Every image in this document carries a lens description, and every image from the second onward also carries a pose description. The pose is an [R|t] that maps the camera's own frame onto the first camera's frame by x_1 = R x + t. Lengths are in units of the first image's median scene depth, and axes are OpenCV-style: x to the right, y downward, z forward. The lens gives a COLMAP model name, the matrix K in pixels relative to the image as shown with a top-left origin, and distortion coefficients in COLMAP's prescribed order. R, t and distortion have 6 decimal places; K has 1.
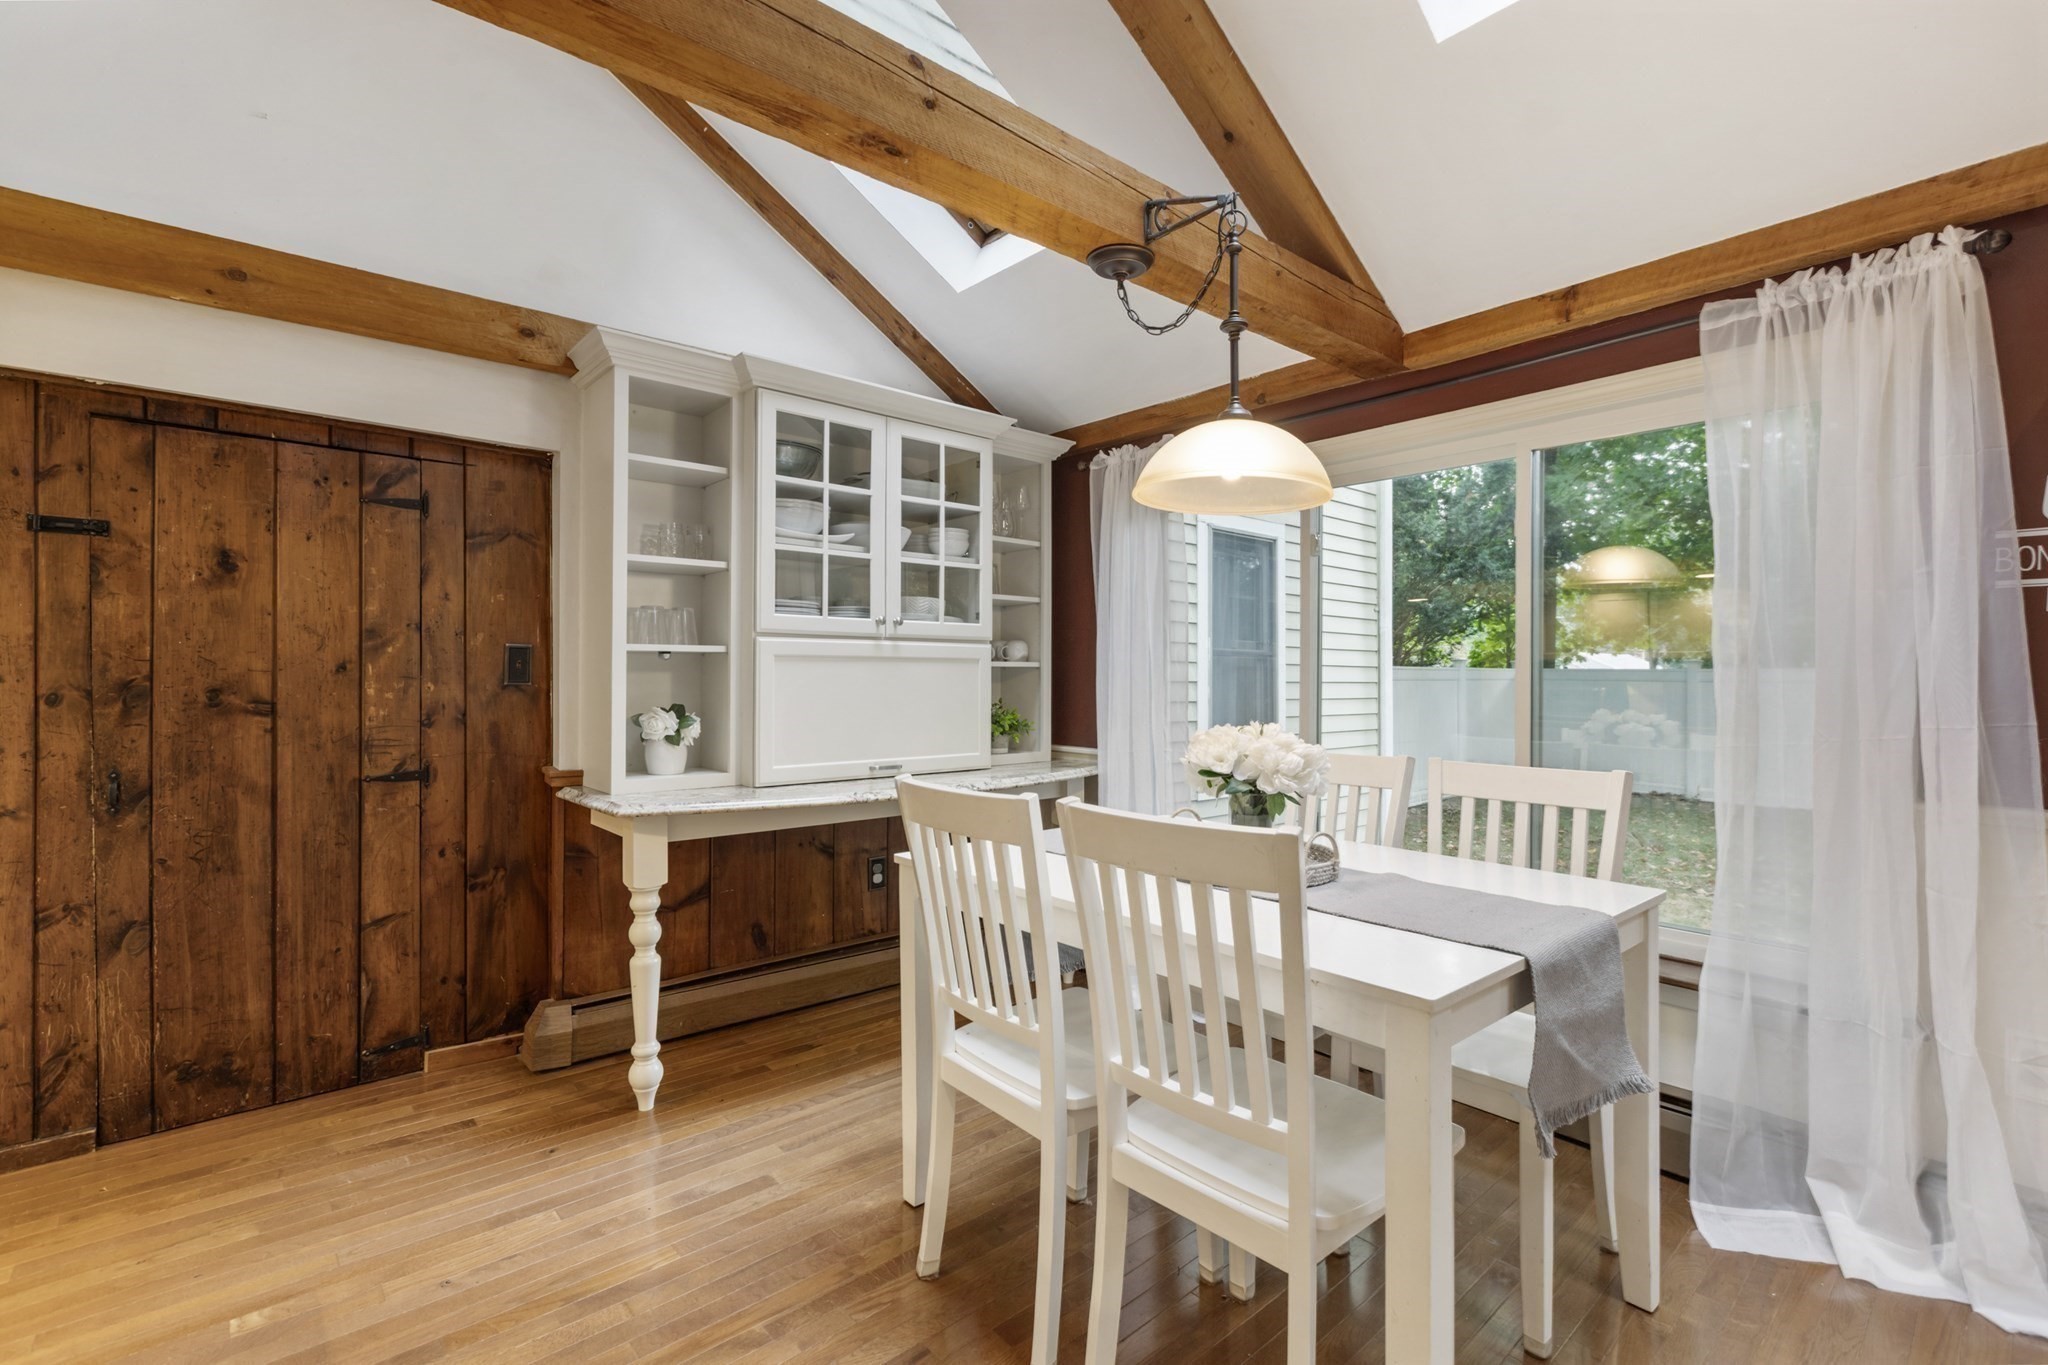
lens RADIAL K [[918.5, 0, 1015.4], [0, 918.5, 666.0], [0, 0, 1]] dist [0.002528, 0.000577]
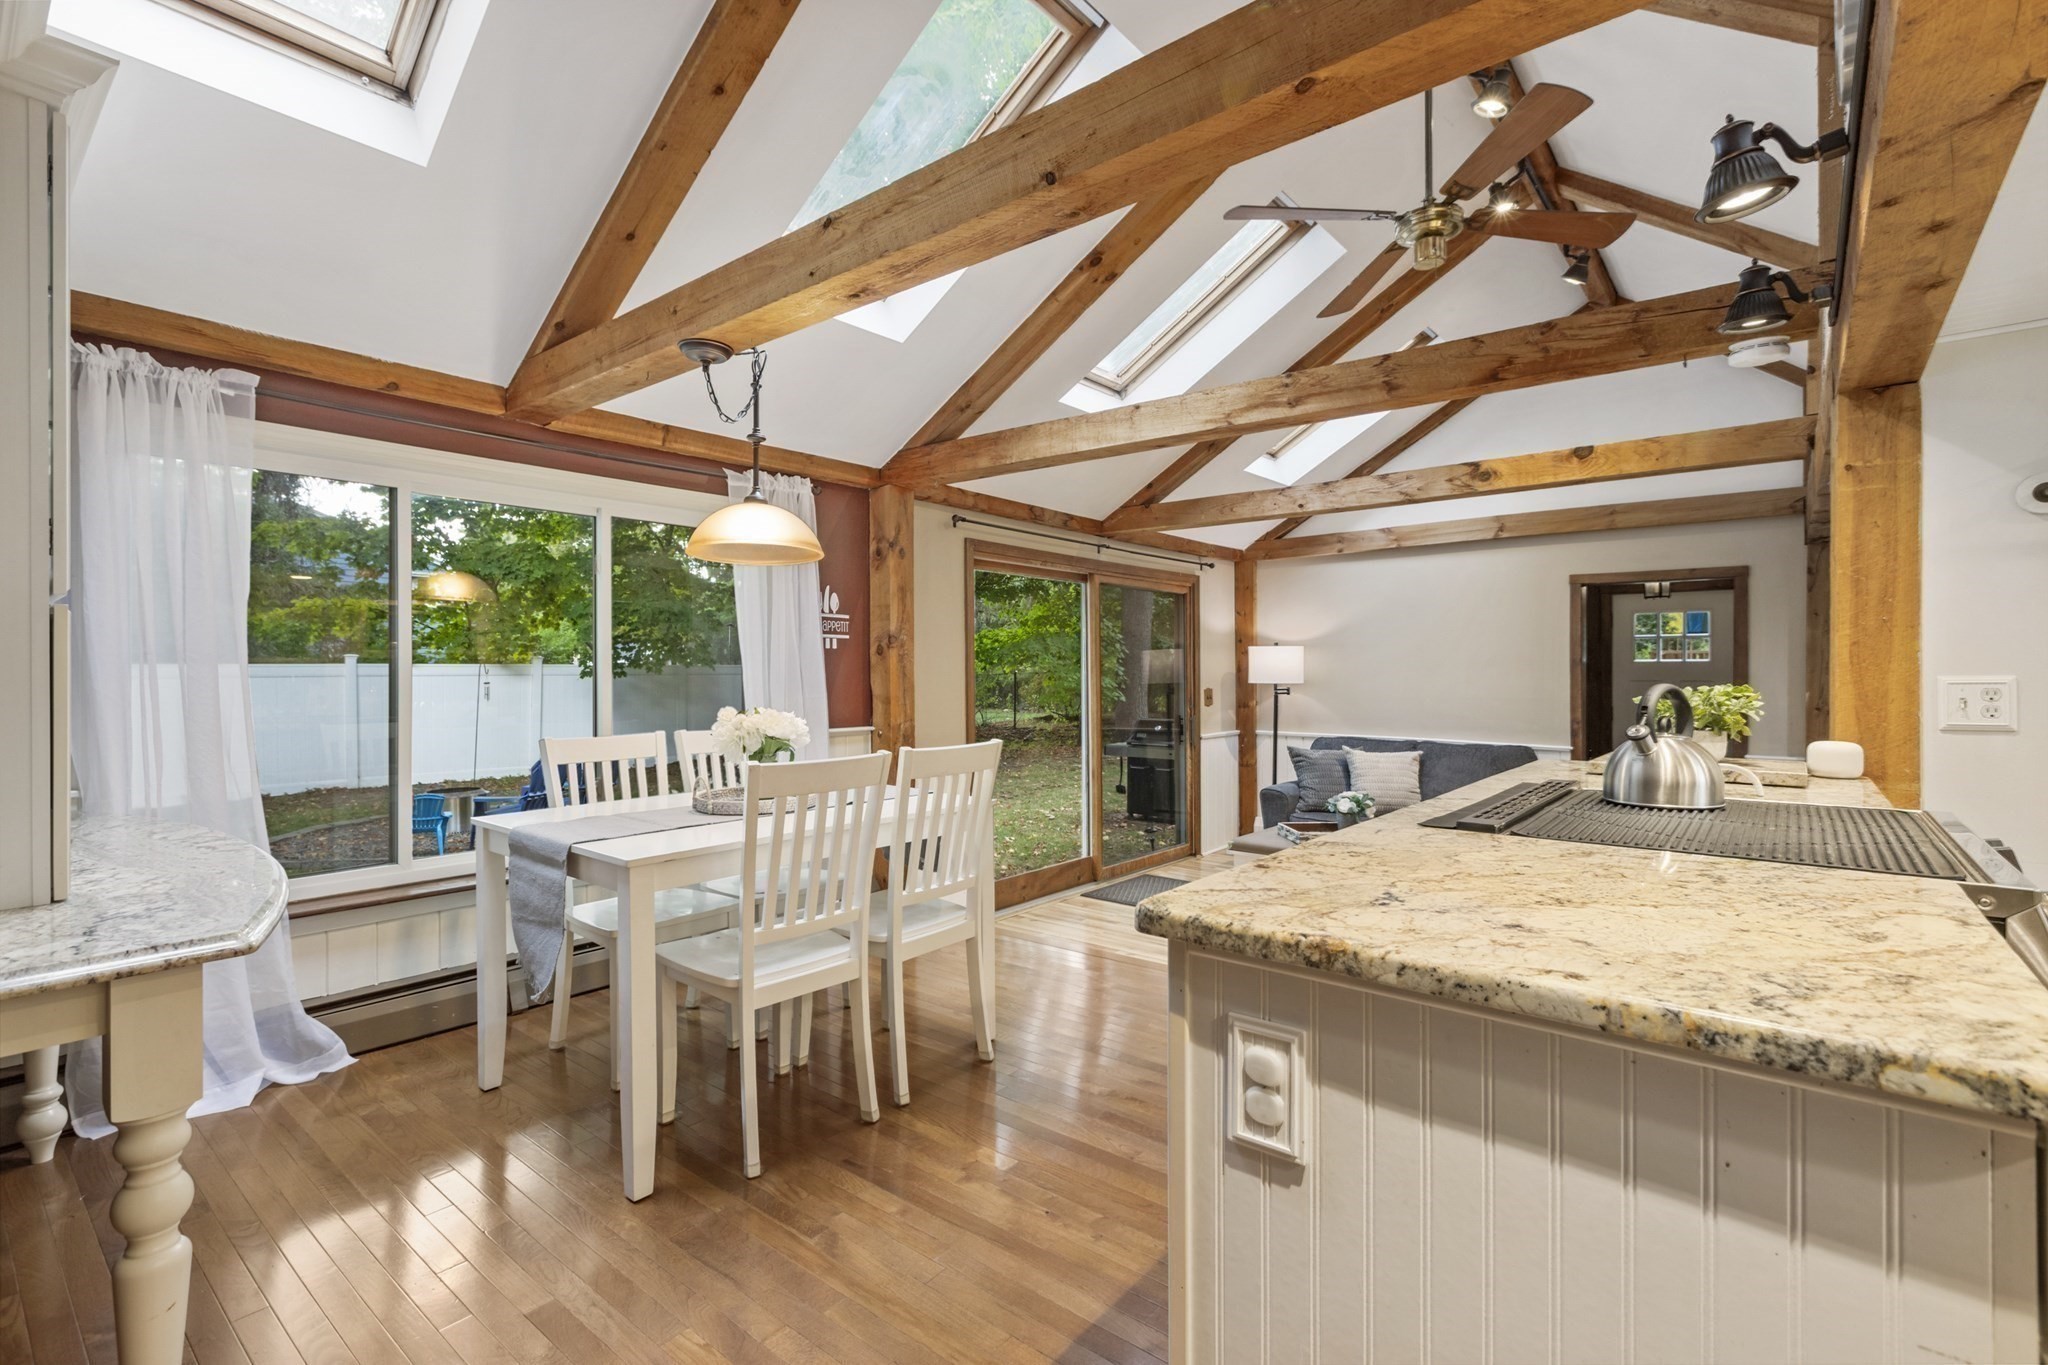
lens RADIAL K [[918.5, 0, 1014.5], [0, 918.5, 675.2], [0, 0, 1]] dist [0.002528, 0.000577]
pose [[-0.163731, -0.006709, 0.986482, -0.924518], [-0.007964, 0.999953, 0.005479, 0.000675], [-0.986473, -0.006959, -0.163777, 0.594514]]
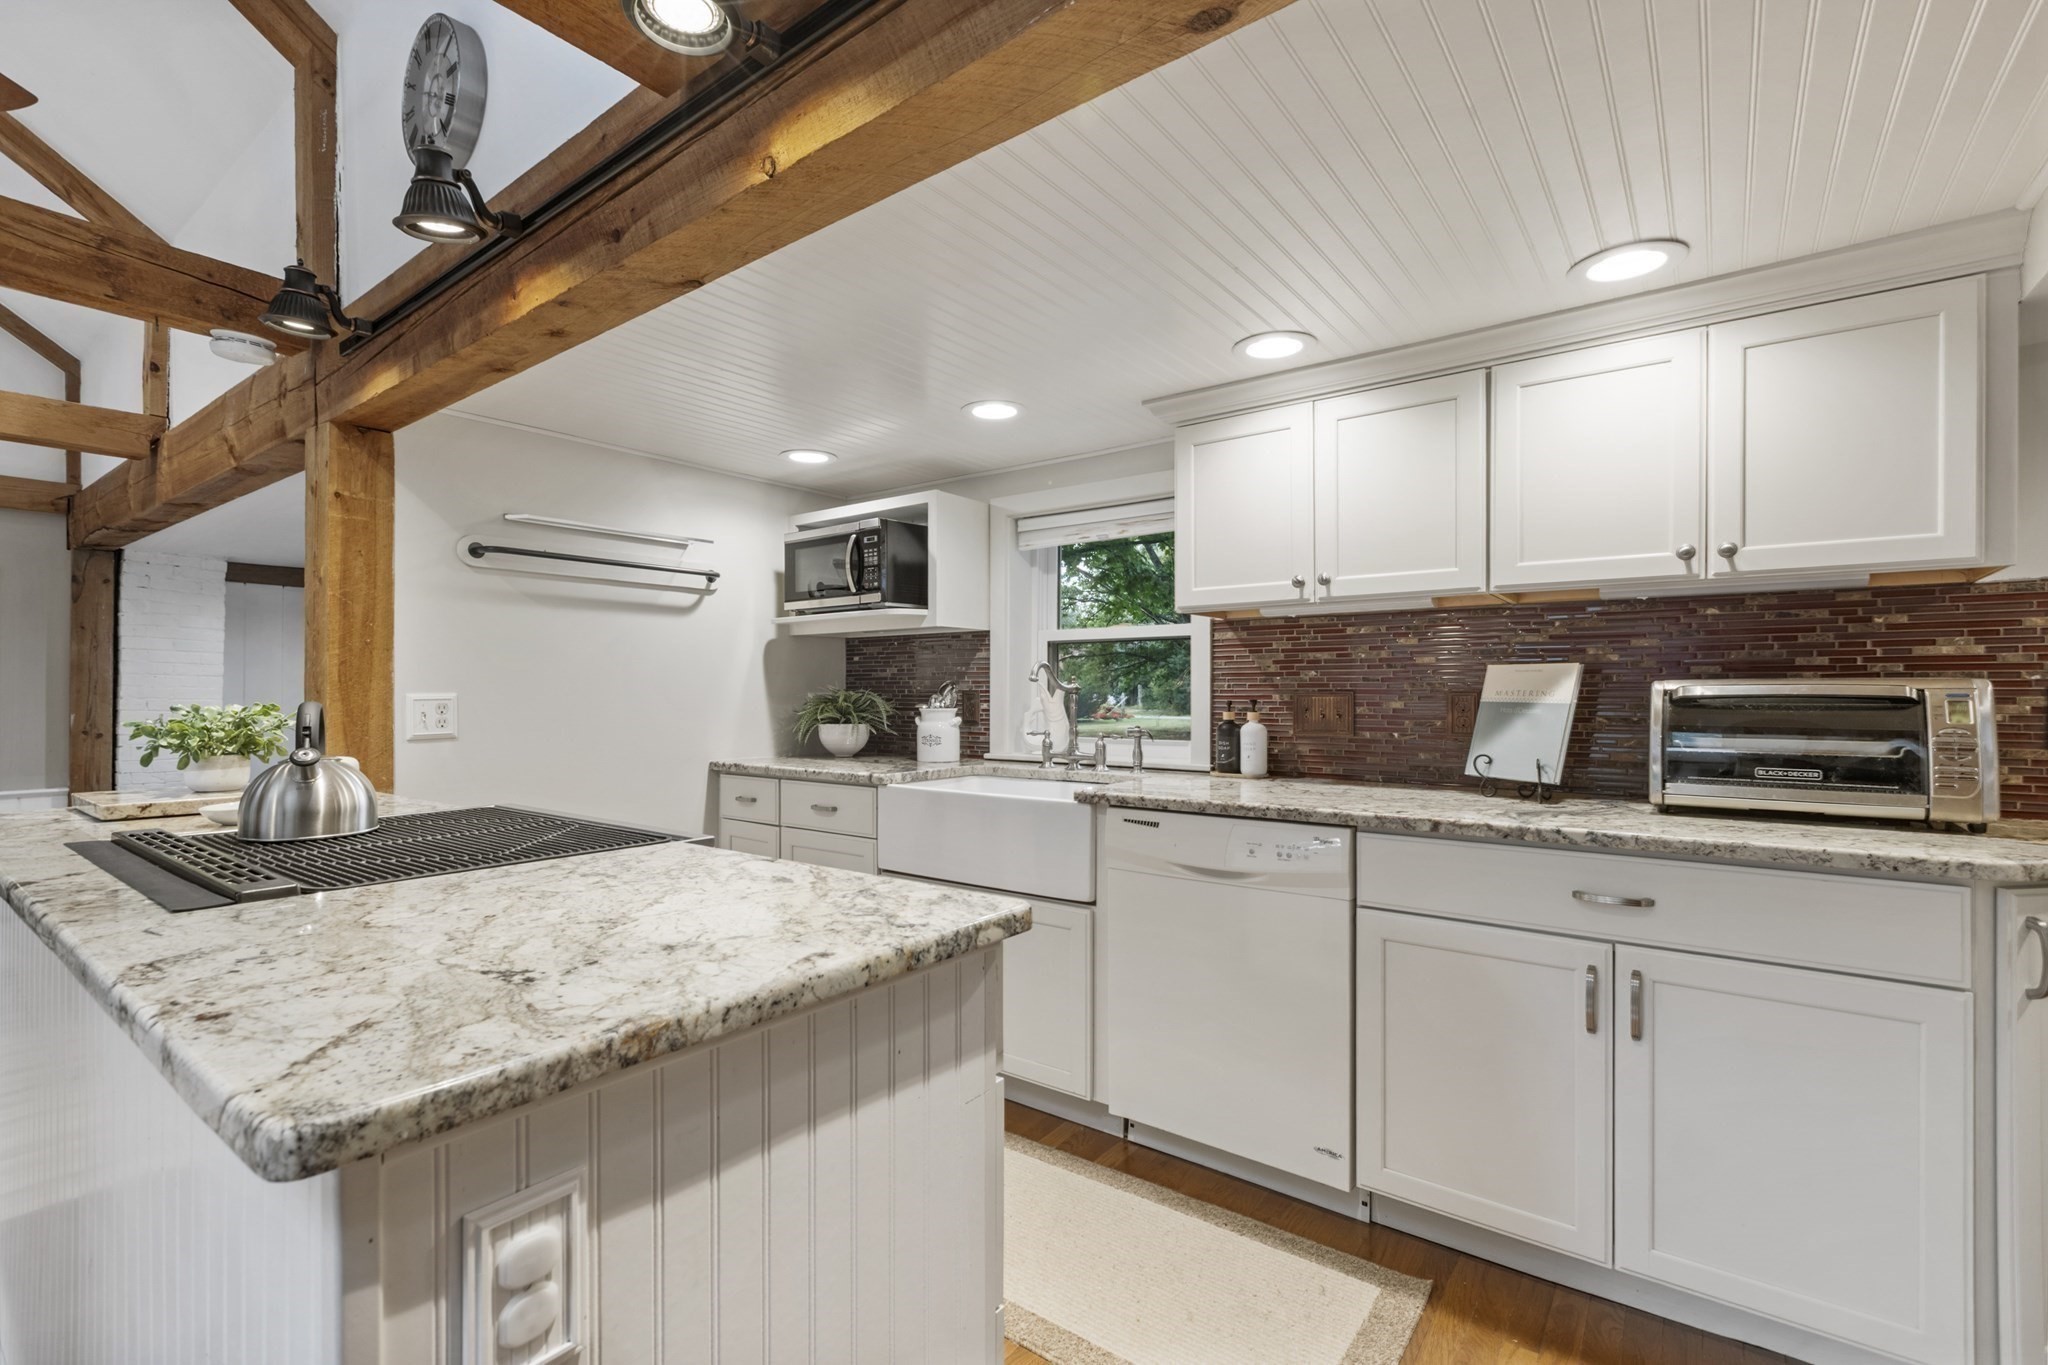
lens RADIAL K [[918.5, 0, 1026.2], [0, 918.5, 689.0], [0, 0, 1]] dist [0.002528, 0.000577]
pose [[-0.977699, -0.004199, -0.209967, -0.670298], [-0.001492, 0.999914, -0.013049, 0.006029], [0.210004, -0.012445, -0.977621, 0.705626]]
